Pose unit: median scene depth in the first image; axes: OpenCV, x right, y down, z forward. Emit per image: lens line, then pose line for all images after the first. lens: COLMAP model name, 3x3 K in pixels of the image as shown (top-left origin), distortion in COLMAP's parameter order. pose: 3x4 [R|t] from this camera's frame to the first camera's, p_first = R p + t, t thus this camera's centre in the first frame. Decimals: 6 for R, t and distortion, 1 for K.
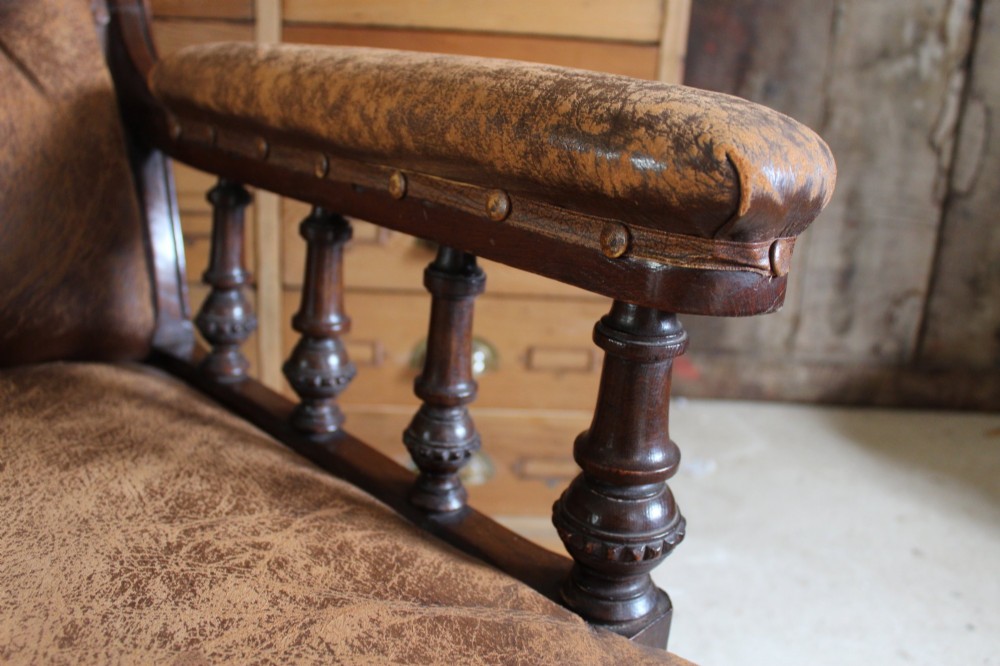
lens RADIAL K [[844.7, 0, 487.8], [0, 844.7, 326.1], [0, 0, 1]] dist [-0.115453, 0.065762]
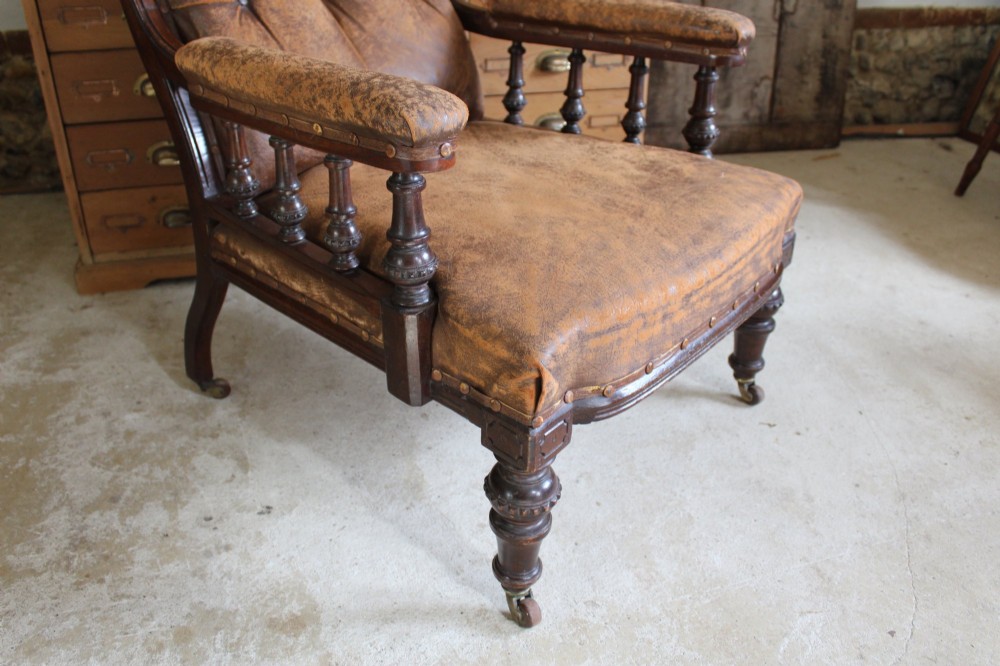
lens RADIAL K [[867.1, 0, 490.3], [0, 867.1, 321.8], [0, 0, 1]] dist [-0.158543, 0.145164]
pose [[0.977622, -0.146361, 0.151107, -0.604340], [0.117786, 0.975978, 0.183283, 0.108605], [-0.174303, -0.161383, 0.971377, -1.086036]]
